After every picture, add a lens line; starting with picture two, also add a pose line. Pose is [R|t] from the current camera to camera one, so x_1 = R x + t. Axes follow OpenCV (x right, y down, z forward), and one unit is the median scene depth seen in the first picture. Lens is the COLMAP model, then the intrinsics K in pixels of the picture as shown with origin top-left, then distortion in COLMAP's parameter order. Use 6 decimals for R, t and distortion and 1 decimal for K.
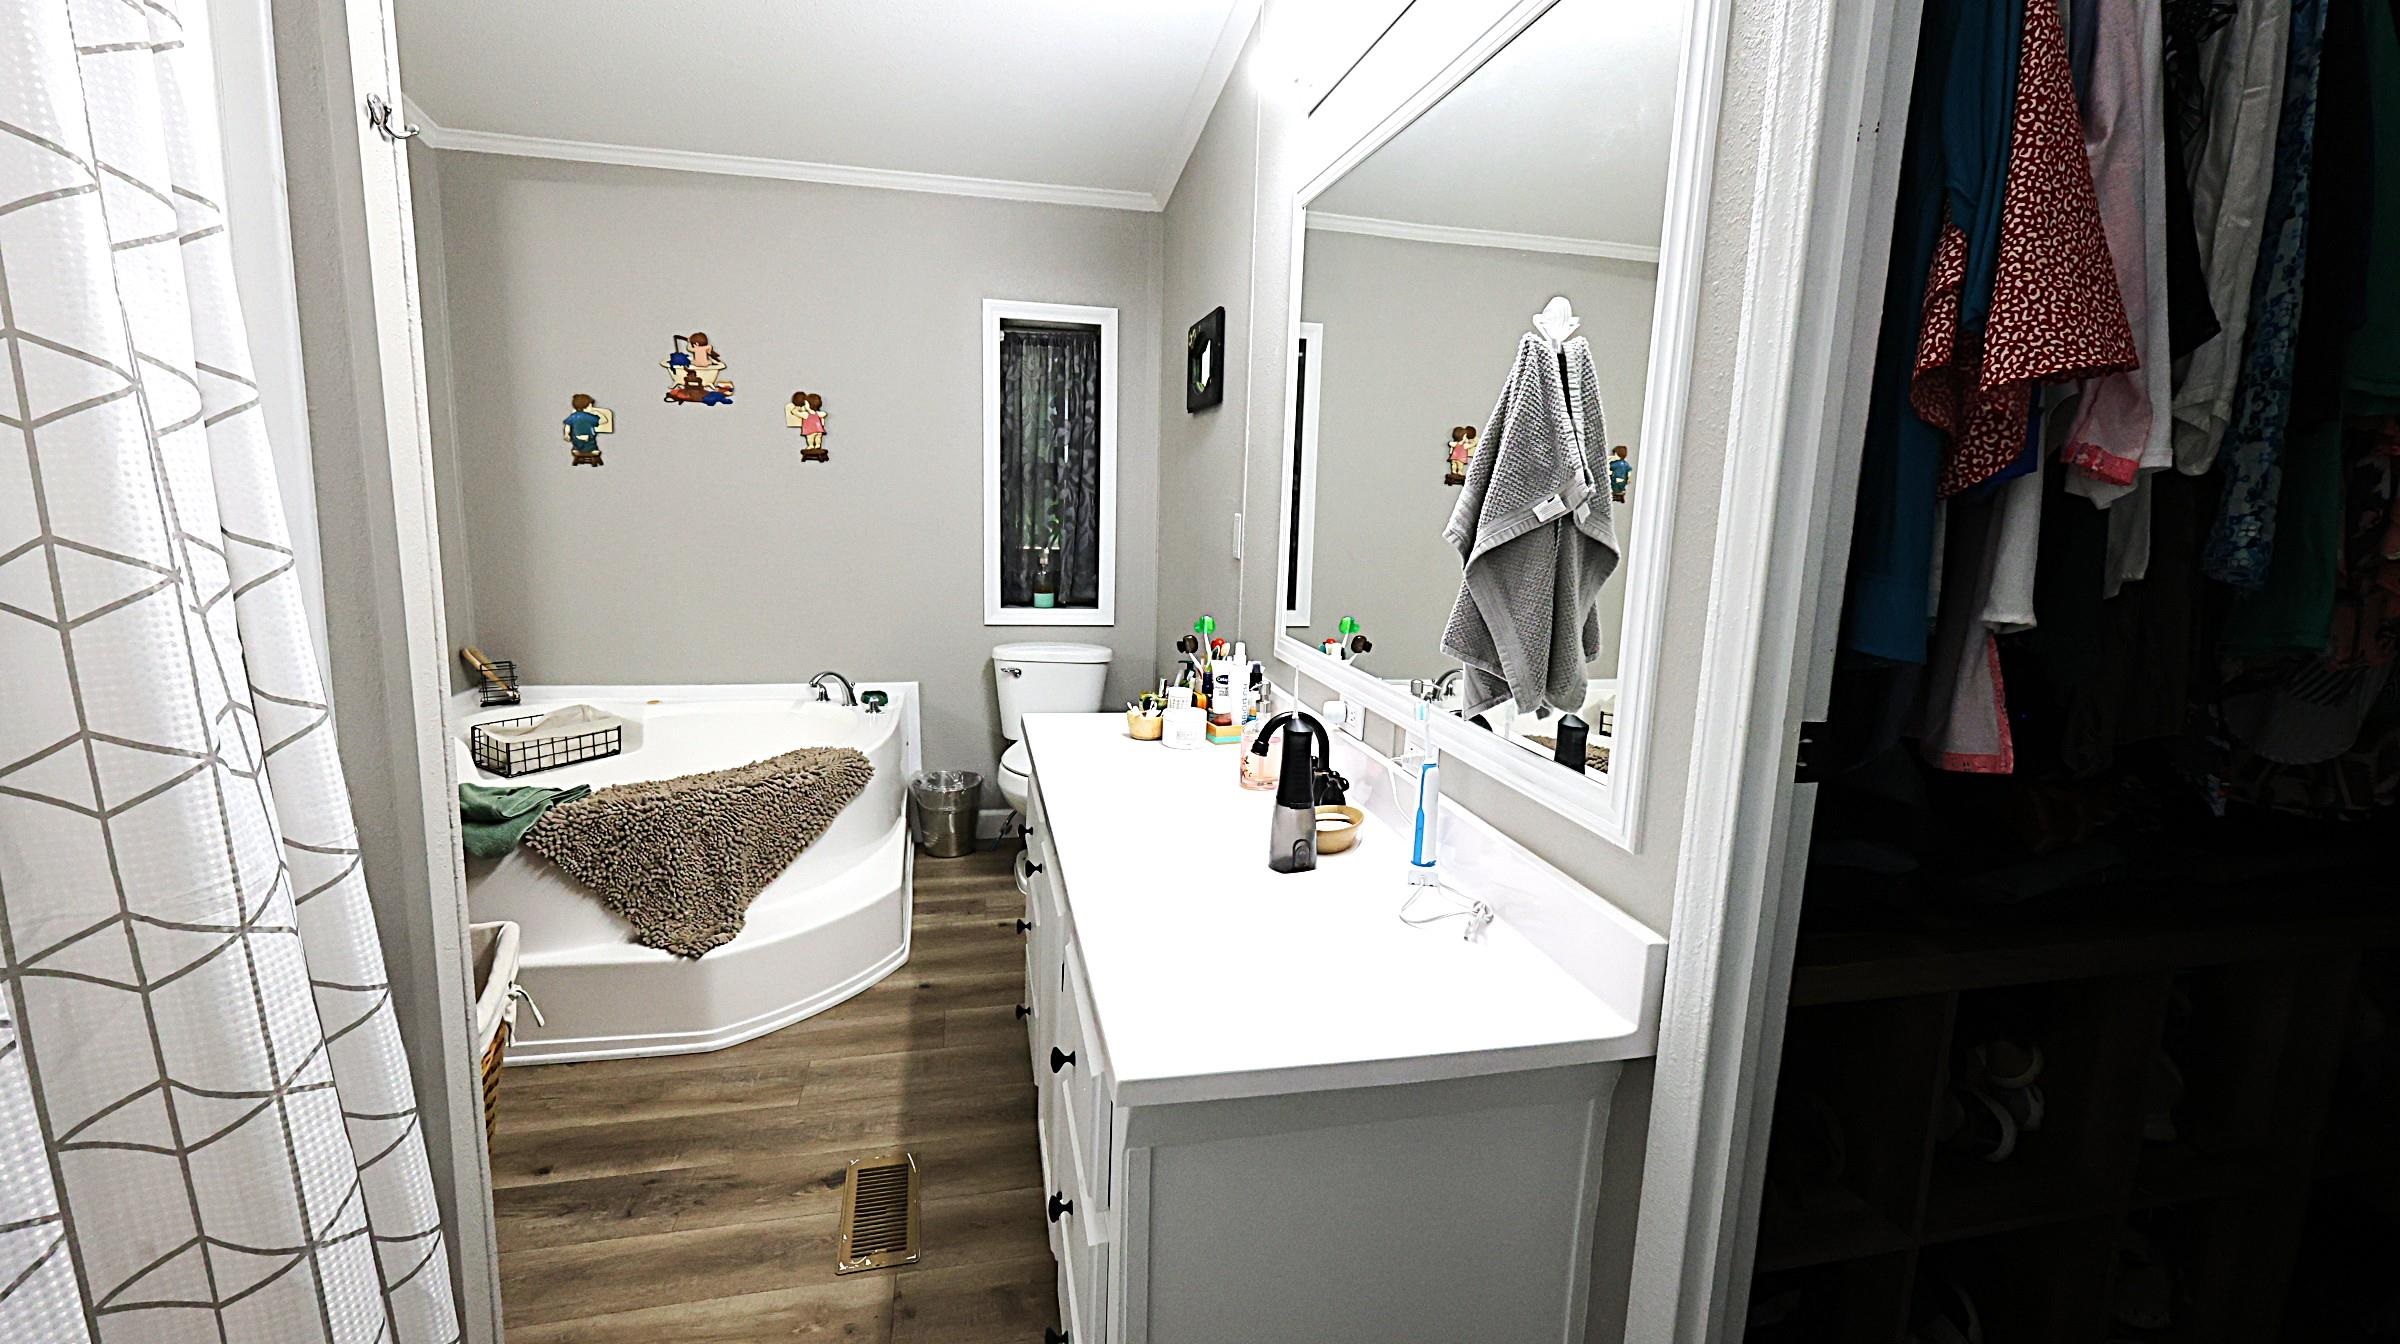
lens RADIAL K [[1028.4, 0, 1201.2], [0, 1028.4, 667.0], [0, 0, 1]] dist [-0.001082, 0.000179]
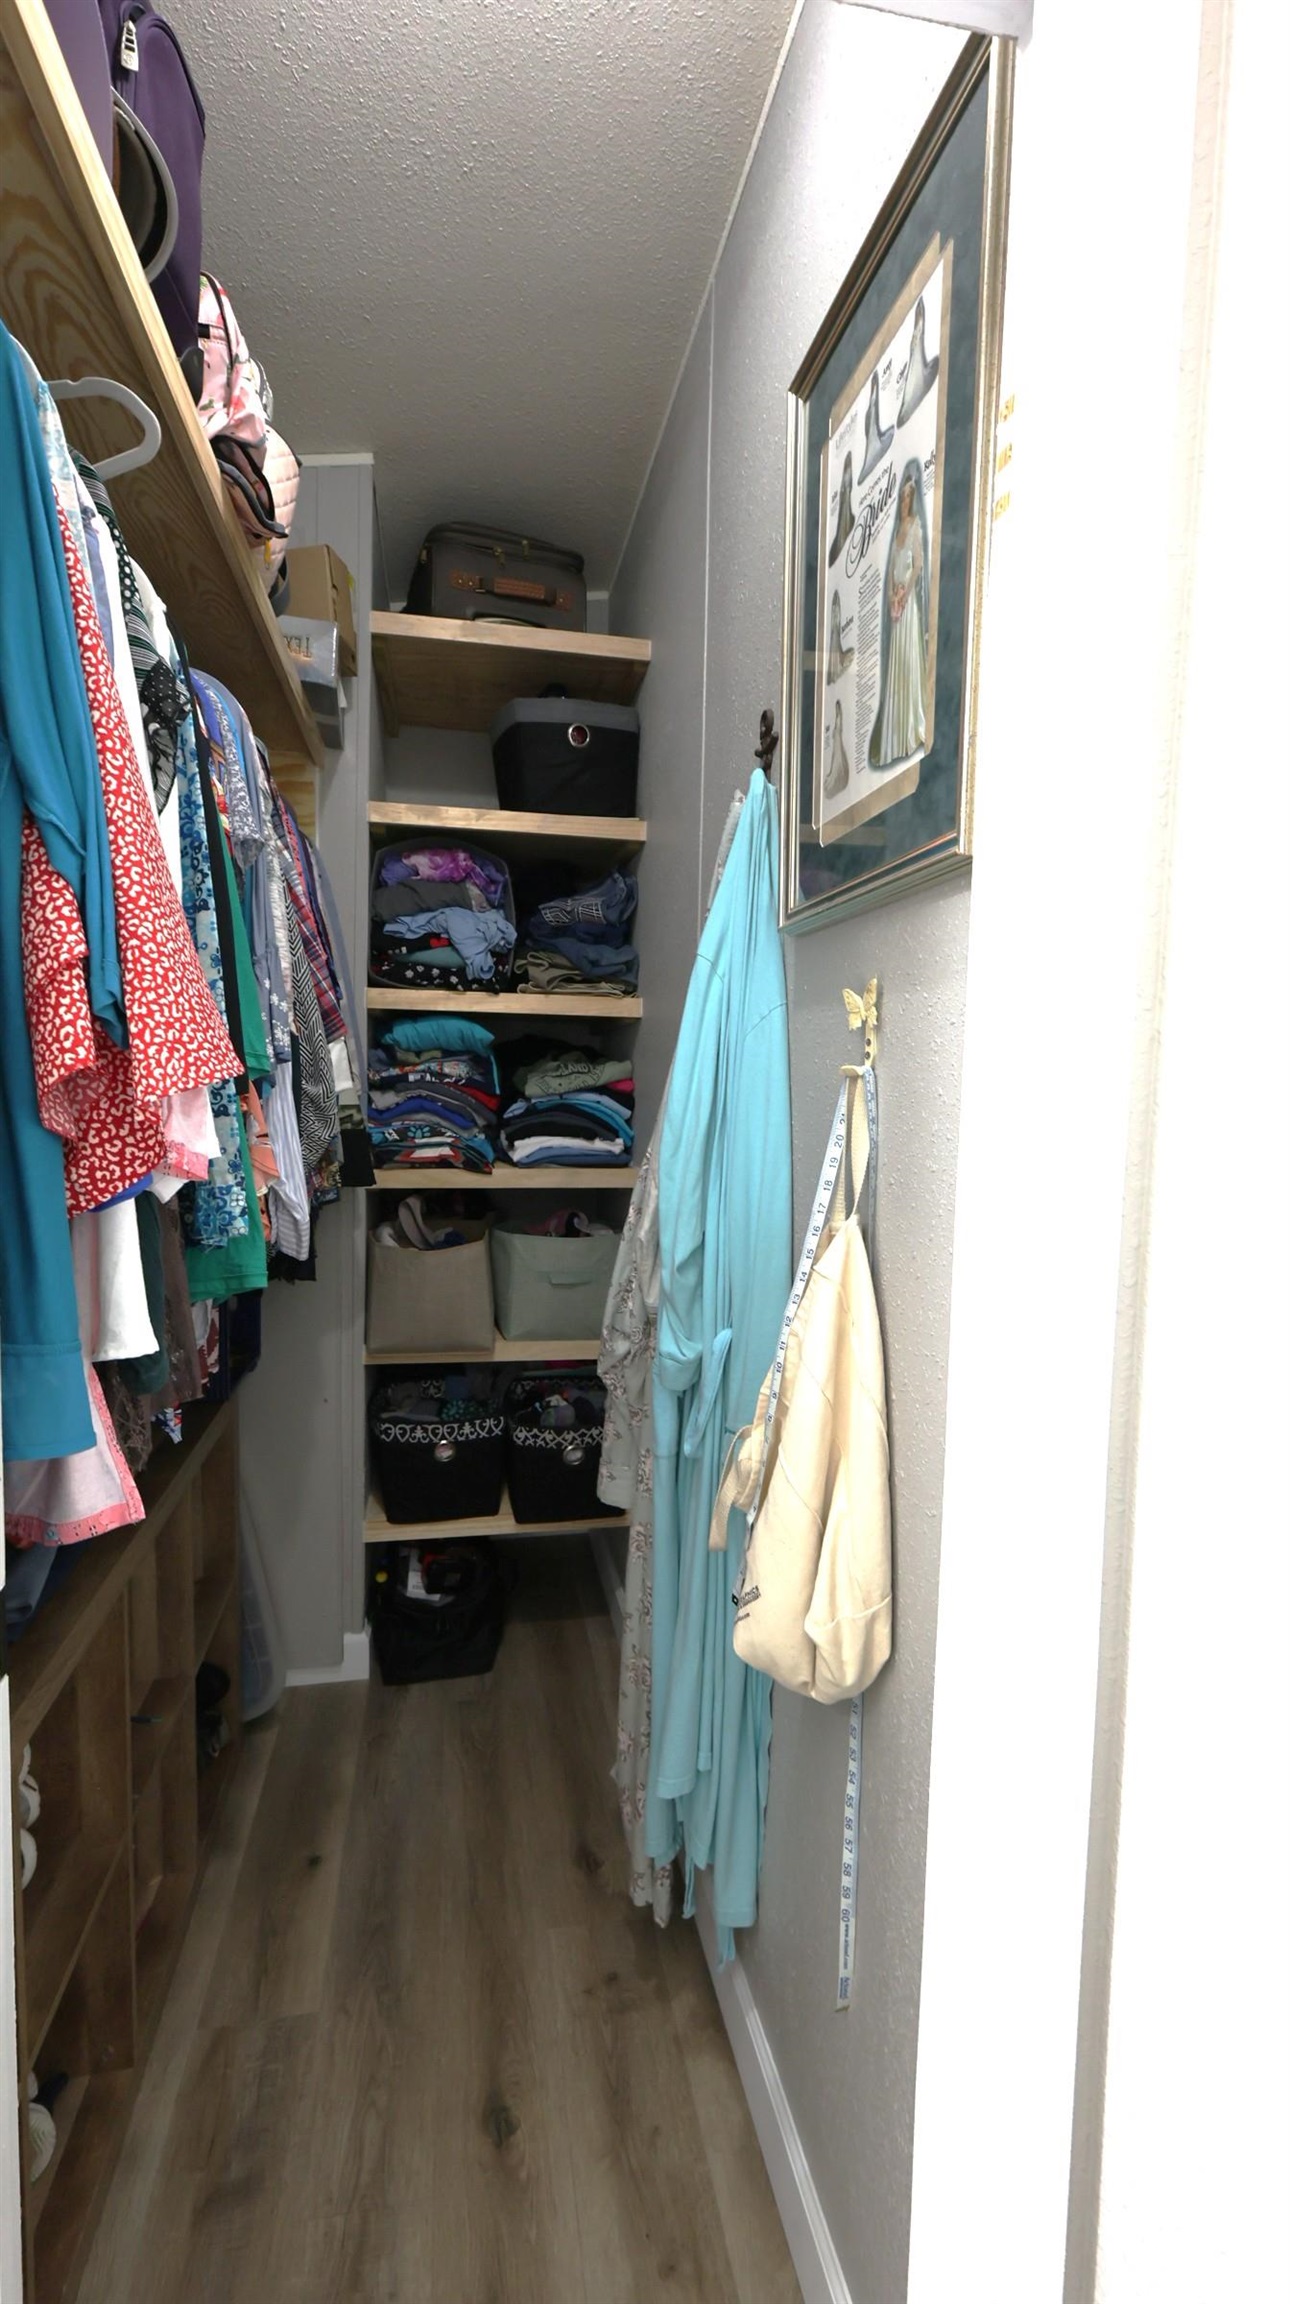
lens RADIAL K [[987.3, 0, 645.0], [0, 987.3, 1152.0], [0, 0, 1]] dist [-0.001082, 0.000179]
pose [[0.032681, -0.102572, 0.994189, 0.026625], [0.149136, 0.984084, 0.096627, -0.244026], [-0.988277, 0.145111, 0.047458, 0.592416]]
